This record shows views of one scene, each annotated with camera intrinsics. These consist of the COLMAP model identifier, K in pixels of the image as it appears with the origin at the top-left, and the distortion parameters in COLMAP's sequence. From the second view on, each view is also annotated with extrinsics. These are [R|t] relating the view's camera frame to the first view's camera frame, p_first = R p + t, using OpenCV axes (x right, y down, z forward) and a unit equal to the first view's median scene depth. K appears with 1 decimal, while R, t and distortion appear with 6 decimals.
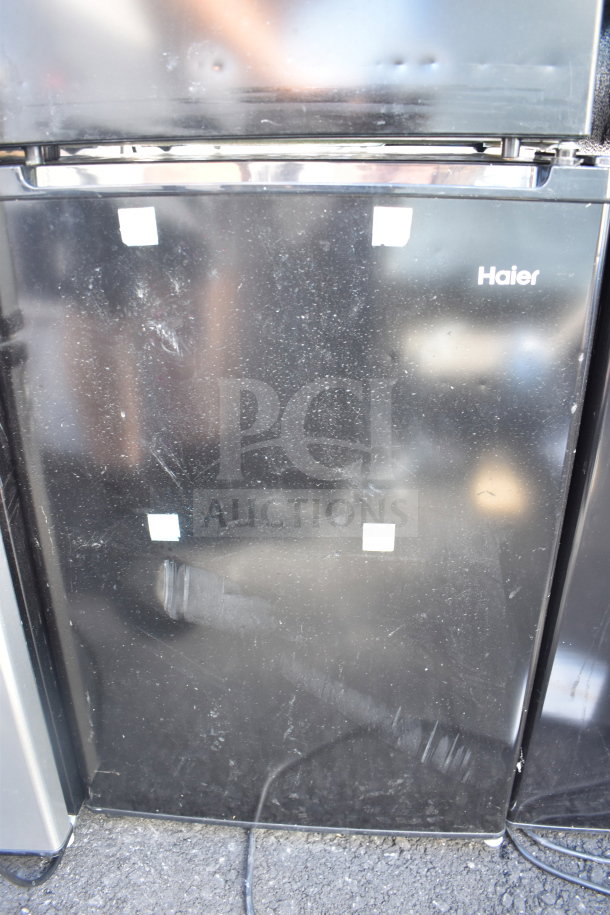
lens RADIAL K [[703.5, 0, 305.0], [0, 703.5, 457.5], [0, 0, 1]] dist [-0.086069, -0.004132]
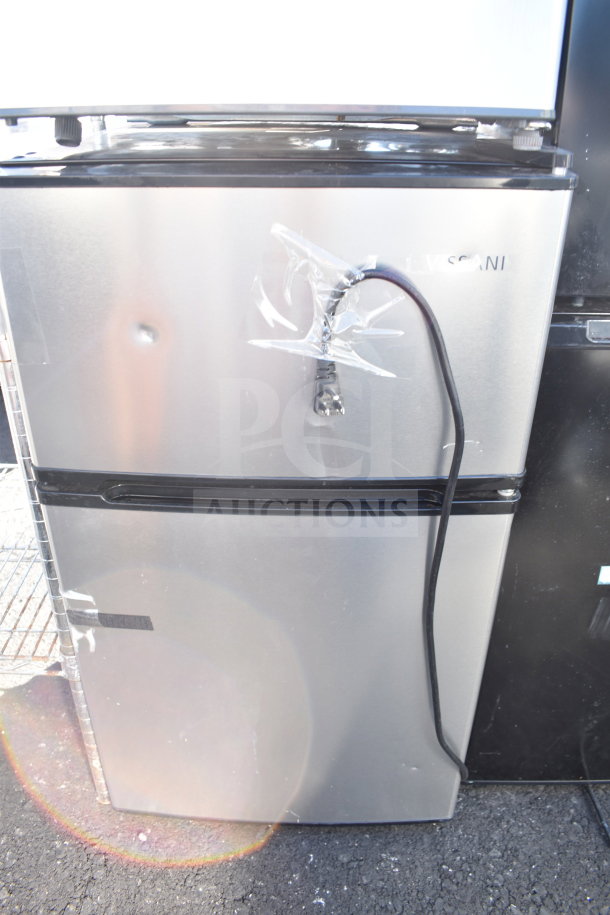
lens RADIAL K [[703.5, 0, 305.0], [0, 703.5, 457.5], [0, 0, 1]] dist [-0.086069, -0.004132]
pose [[0.997992, -0.024732, 0.058316, -0.702942], [0.020144, 0.996751, 0.077982, -0.195703], [-0.060055, -0.076651, 0.995248, -0.206278]]
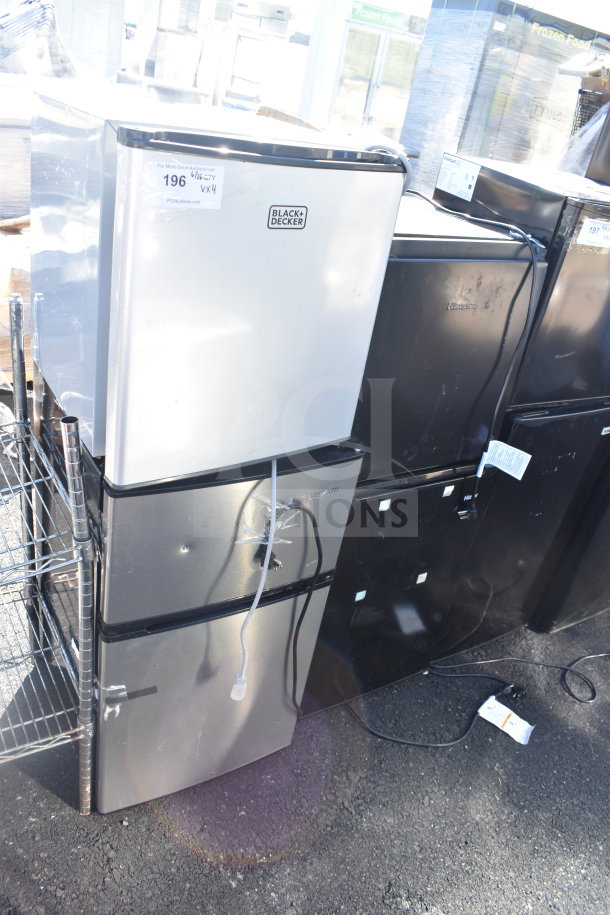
lens RADIAL K [[703.5, 0, 305.0], [0, 703.5, 457.5], [0, 0, 1]] dist [-0.086069, -0.004132]
pose [[0.798047, -0.166014, 0.579275, -1.550293], [0.092241, 0.983627, 0.154819, -0.733958], [-0.595493, -0.070120, 0.800294, -0.839316]]
